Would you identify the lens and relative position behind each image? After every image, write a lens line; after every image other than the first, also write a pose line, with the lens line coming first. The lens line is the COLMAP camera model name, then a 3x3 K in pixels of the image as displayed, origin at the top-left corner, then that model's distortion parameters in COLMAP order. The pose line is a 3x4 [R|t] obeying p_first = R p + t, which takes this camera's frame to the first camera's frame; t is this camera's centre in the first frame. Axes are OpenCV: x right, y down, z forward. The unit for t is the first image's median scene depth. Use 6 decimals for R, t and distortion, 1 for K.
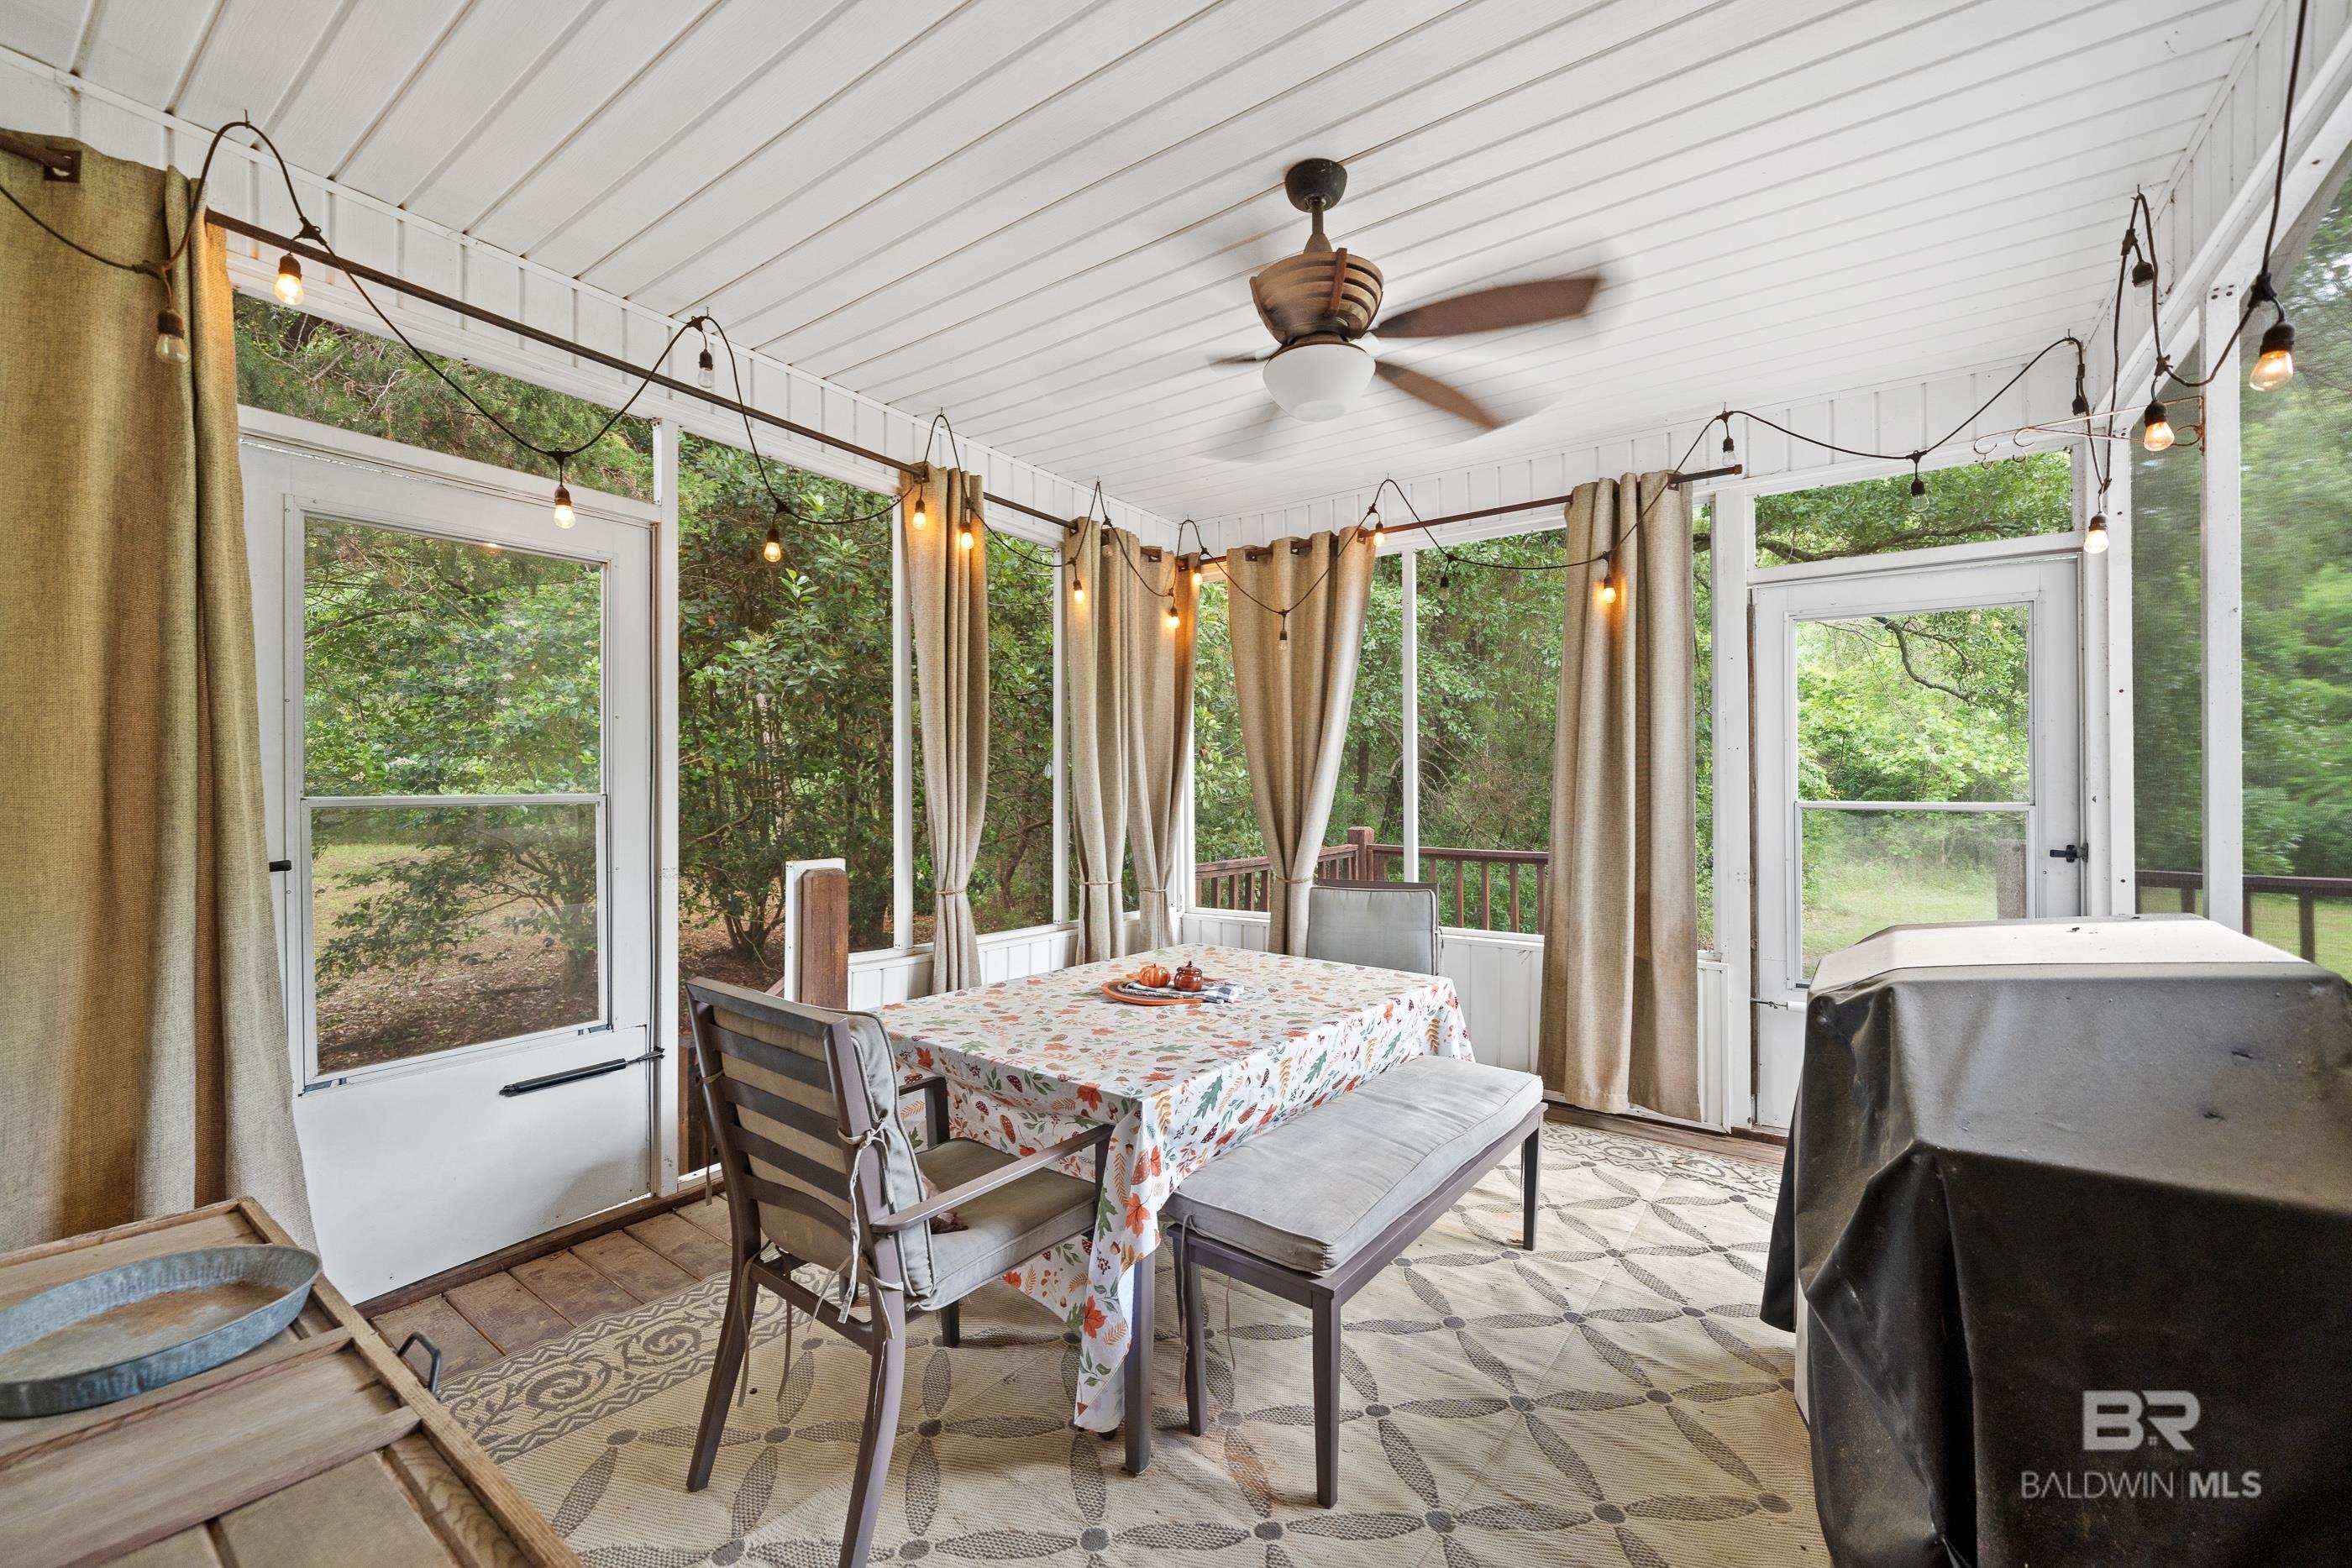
lens RADIAL K [[946.3, 0, 1169.6], [0, 946.3, 789.8], [0, 0, 1]] dist [-0.002247, 0.000085]
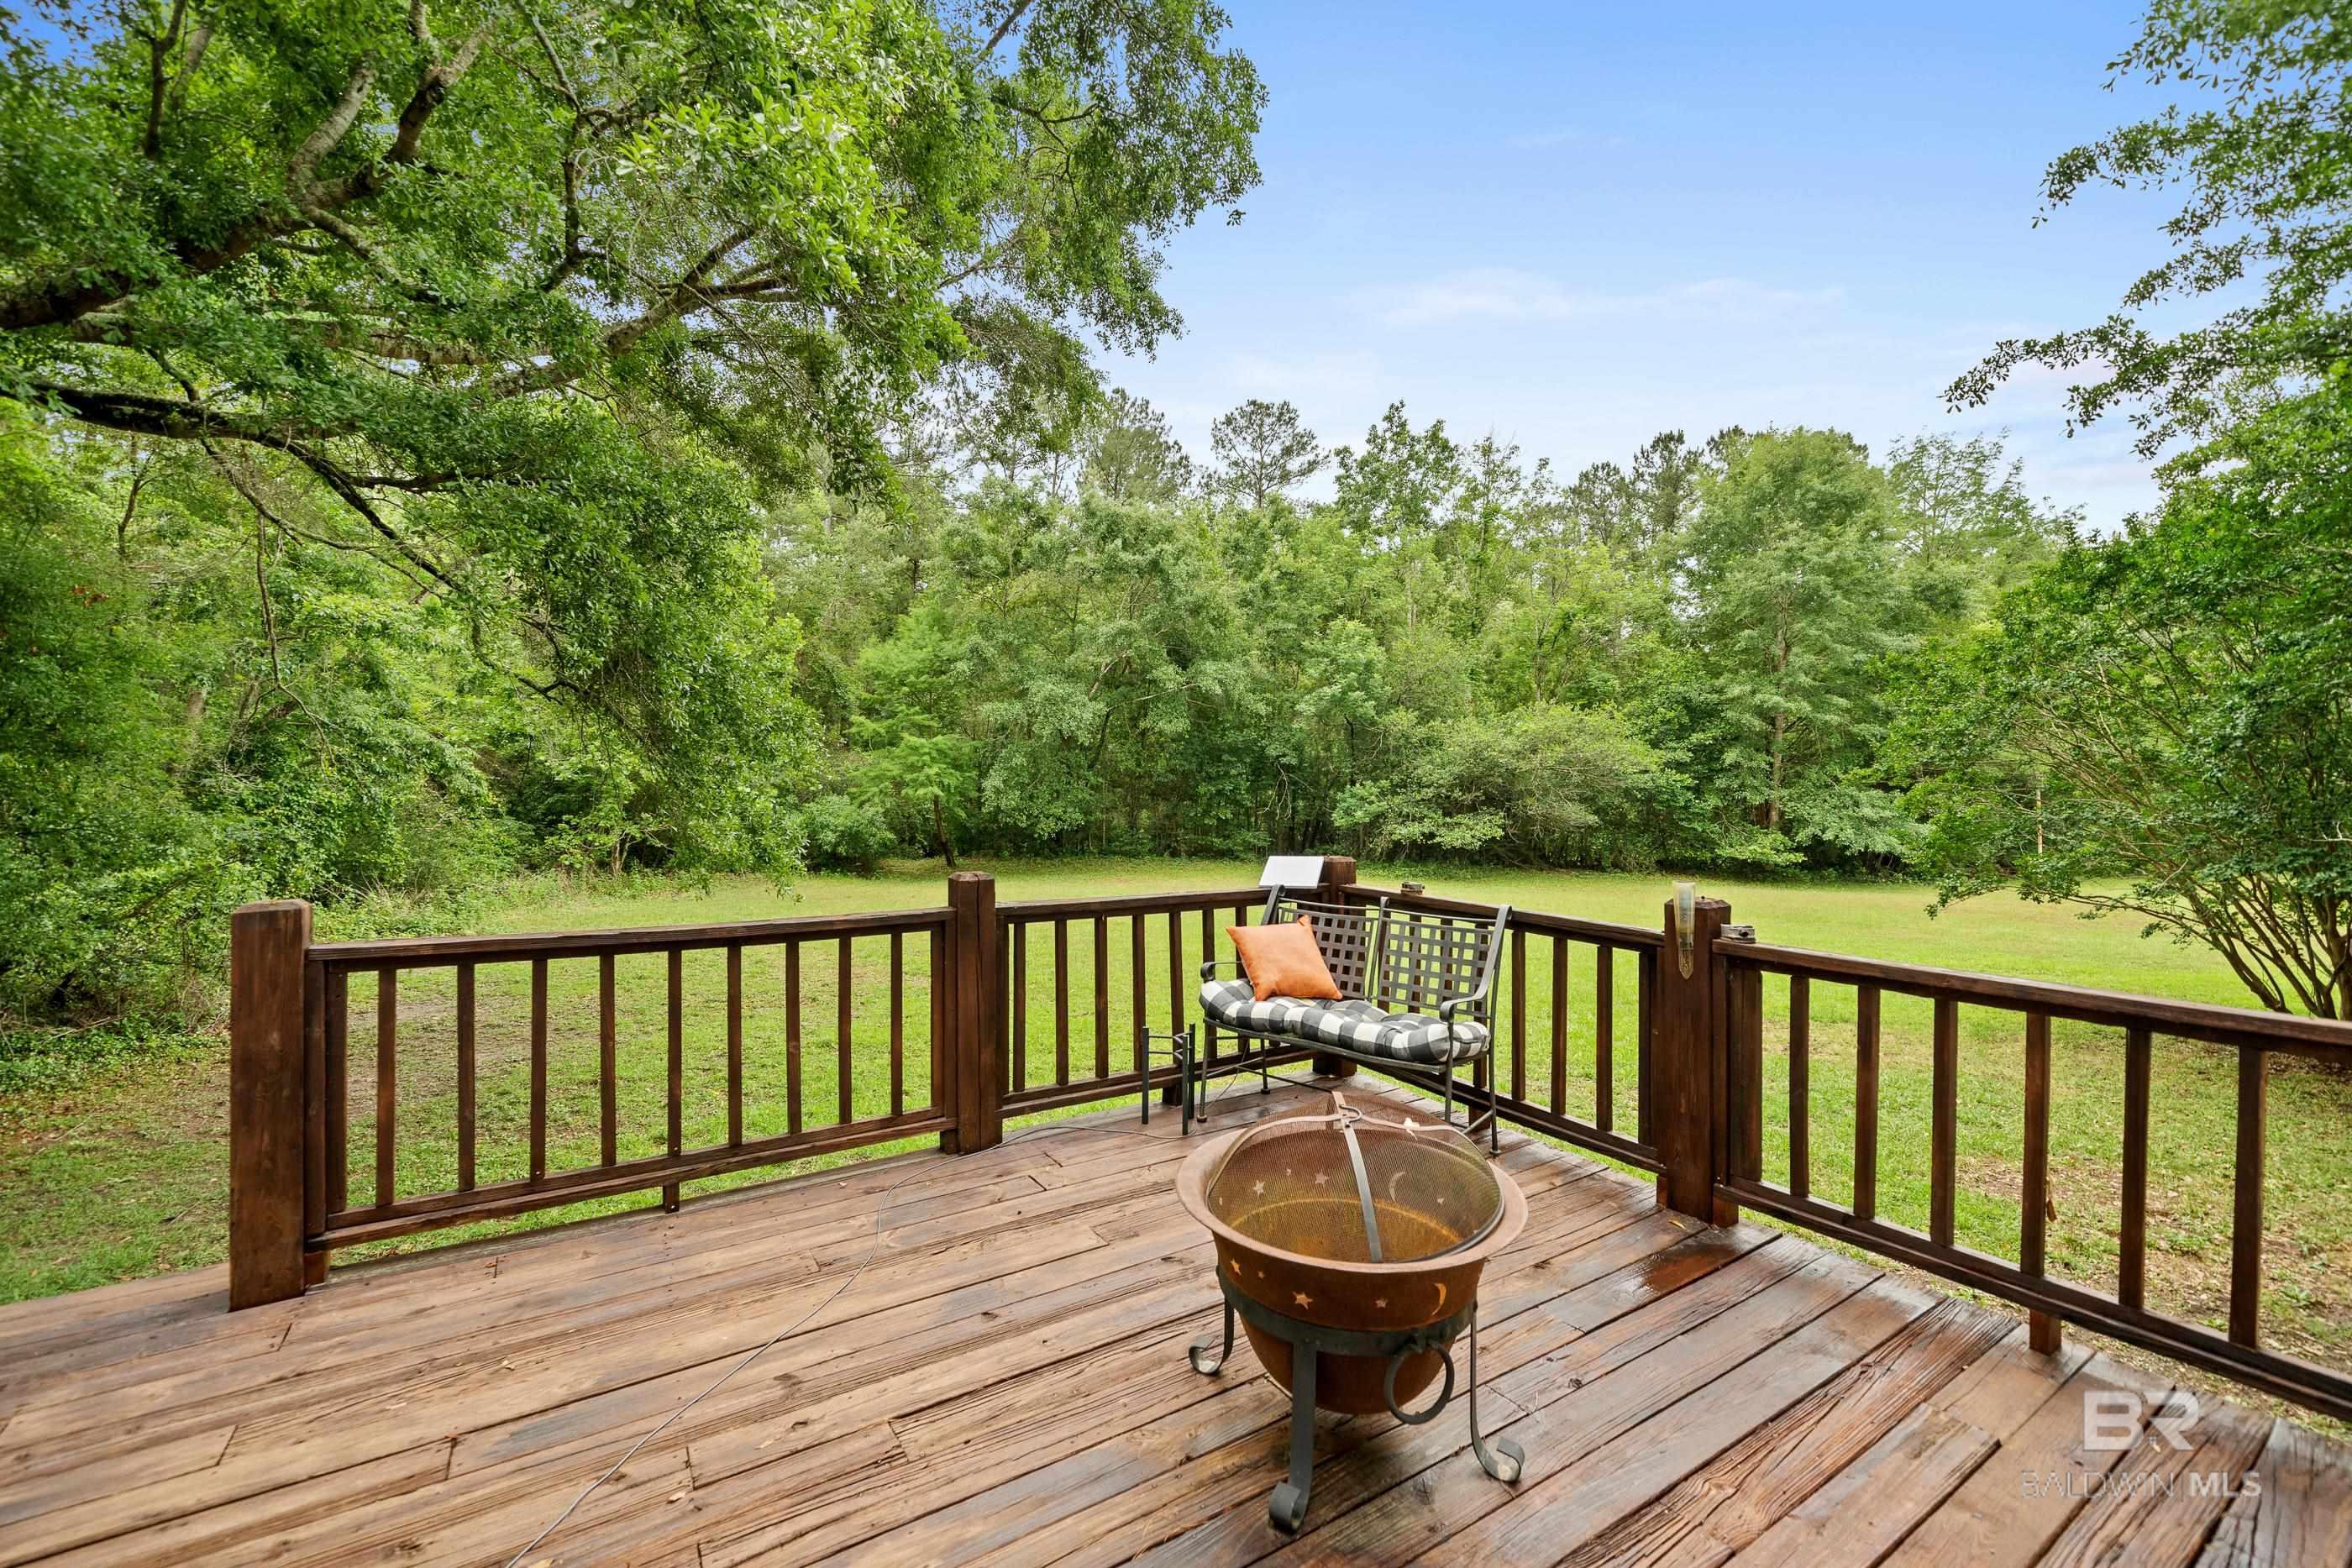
lens RADIAL K [[946.3, 0, 1167.6], [0, 946.3, 776.5], [0, 0, 1]] dist [-0.002247, 0.000085]
pose [[0.383705, 0.025849, 0.923094, 0.118175], [-0.008646, 0.999665, -0.024399, -0.002807], [-0.923415, 0.001381, 0.383800, 0.066811]]
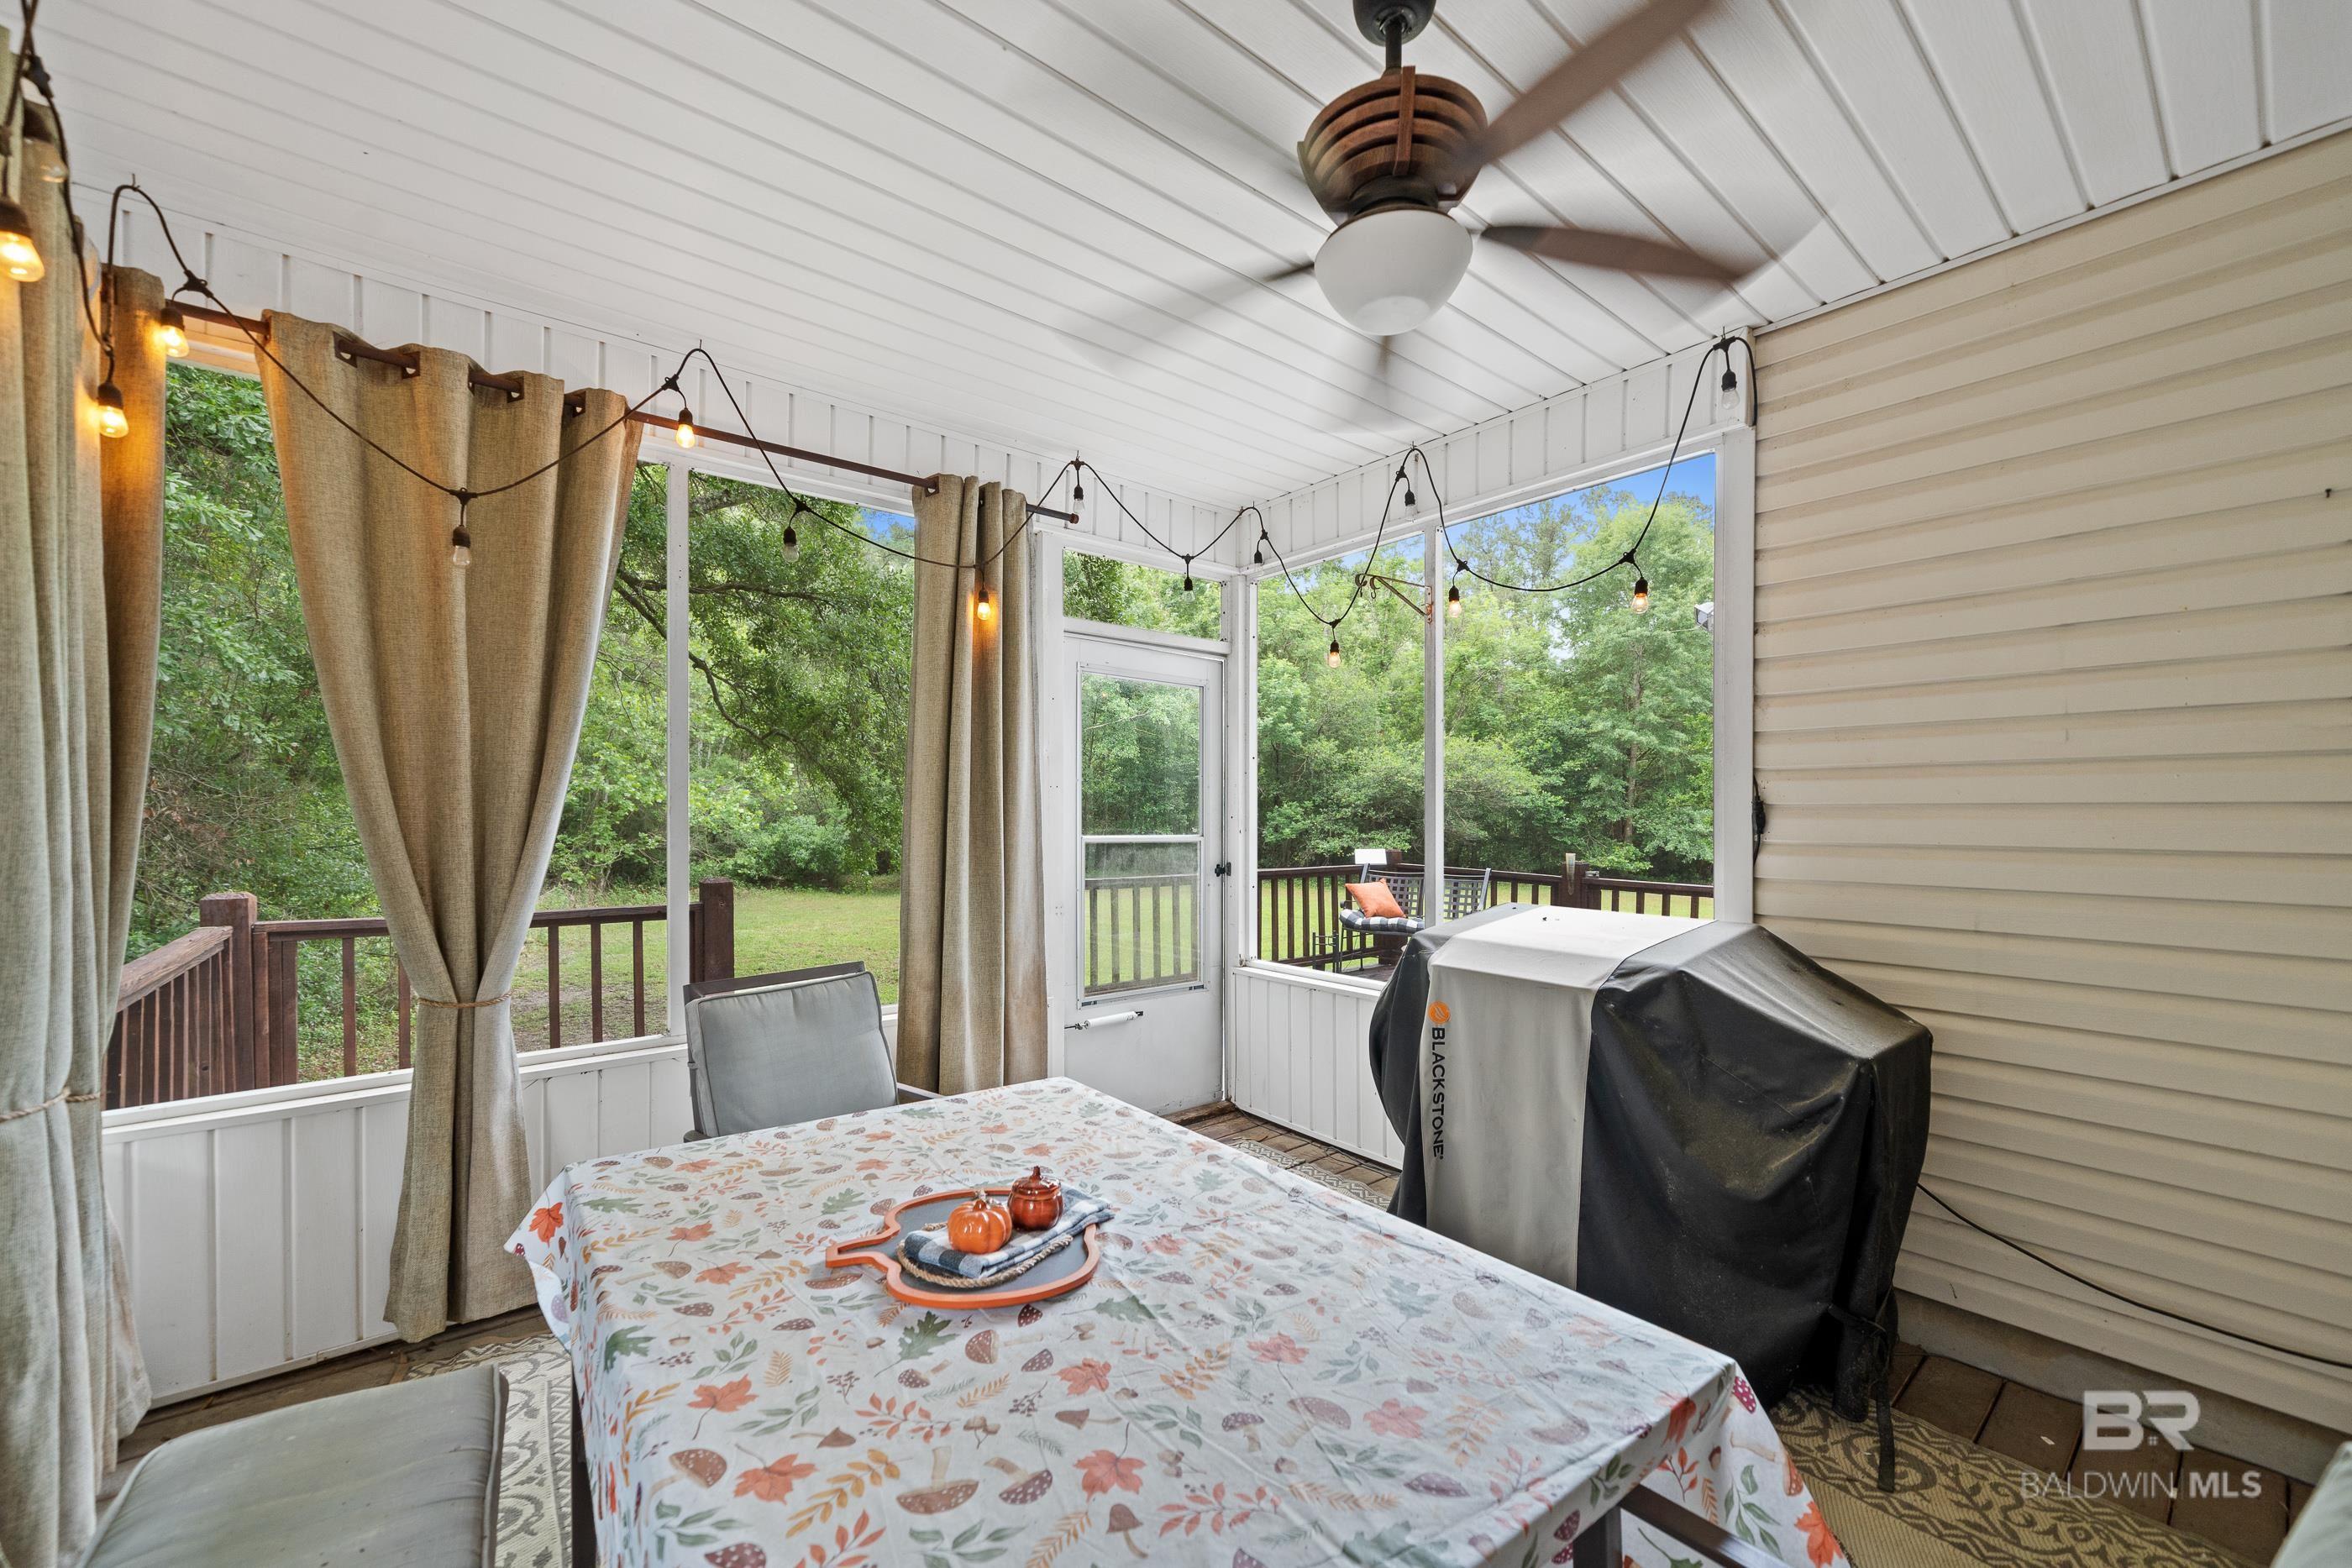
lens RADIAL K [[946.3, 0, 1187.8], [0, 946.3, 823.1], [0, 0, 1]] dist [-0.002247, 0.000085]
pose [[0.261871, -0.001085, 0.965102, -0.054928], [-0.005938, 0.999979, 0.002736, -0.000802], [-0.965085, -0.006447, 0.261859, 0.087670]]
